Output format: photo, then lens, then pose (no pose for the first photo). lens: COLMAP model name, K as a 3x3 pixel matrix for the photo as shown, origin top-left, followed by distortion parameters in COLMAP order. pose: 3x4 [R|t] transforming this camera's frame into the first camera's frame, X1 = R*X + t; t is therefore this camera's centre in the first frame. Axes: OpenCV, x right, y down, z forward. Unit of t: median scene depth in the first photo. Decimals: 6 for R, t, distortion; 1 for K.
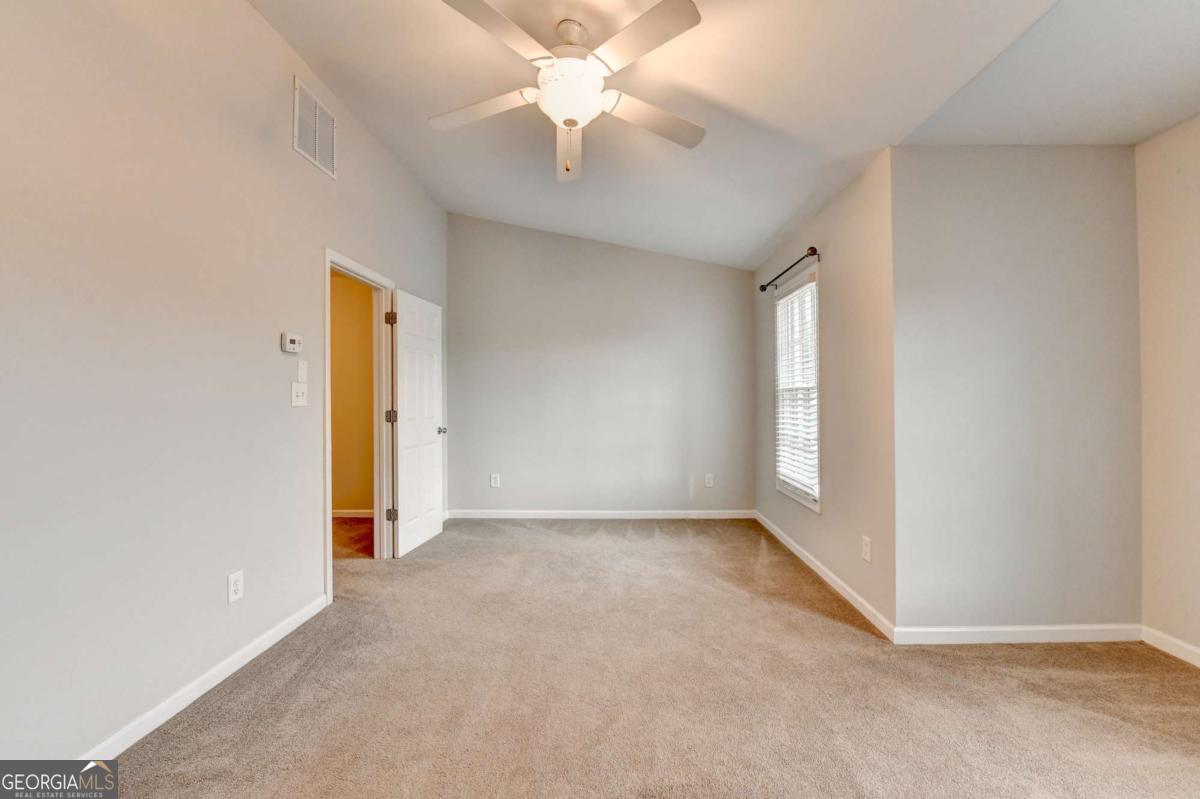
lens RADIAL K [[502.2, 0, 607.0], [0, 502.2, 395.0], [0, 0, 1]] dist [-0.017489, -0.001868]
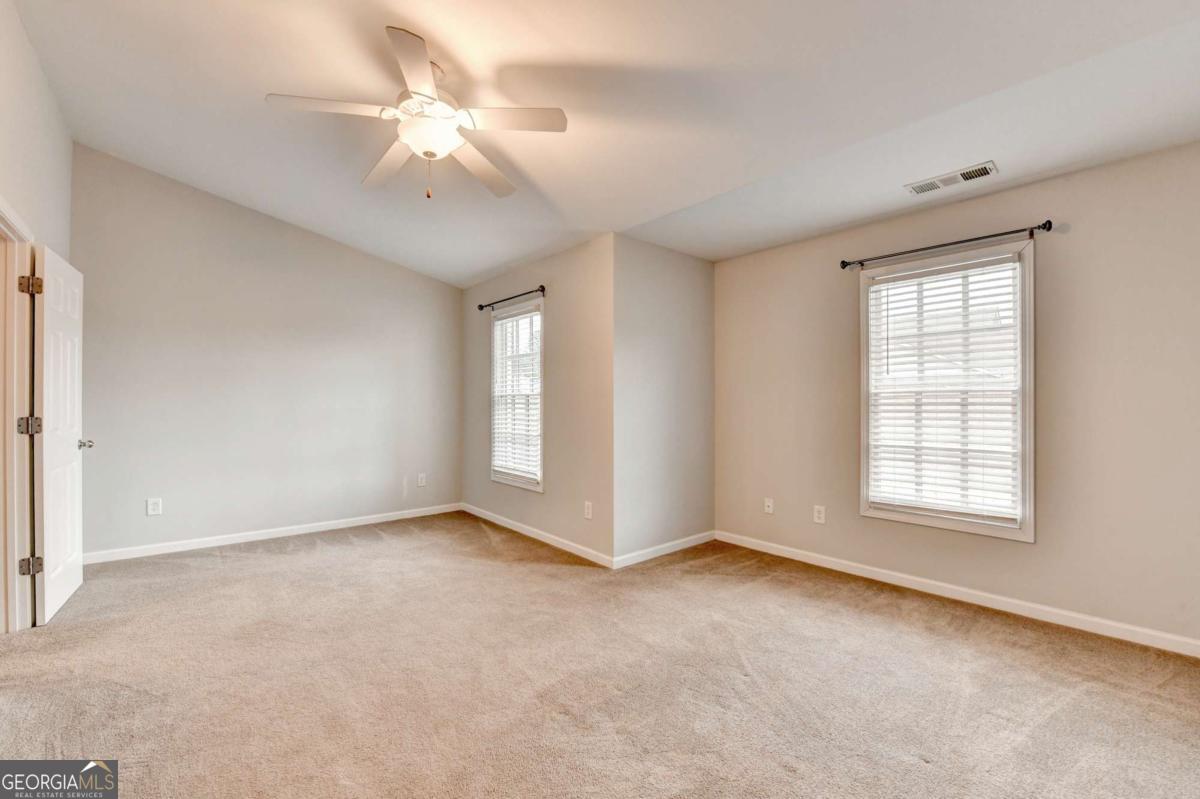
lens RADIAL K [[502.2, 0, 602.3], [0, 502.2, 397.9], [0, 0, 1]] dist [-0.017489, -0.001868]
pose [[0.732448, 0.012498, 0.680708, -0.377135], [-0.009213, 0.999922, -0.008446, 0.003337], [-0.680761, -0.000085, 0.732506, -0.054317]]
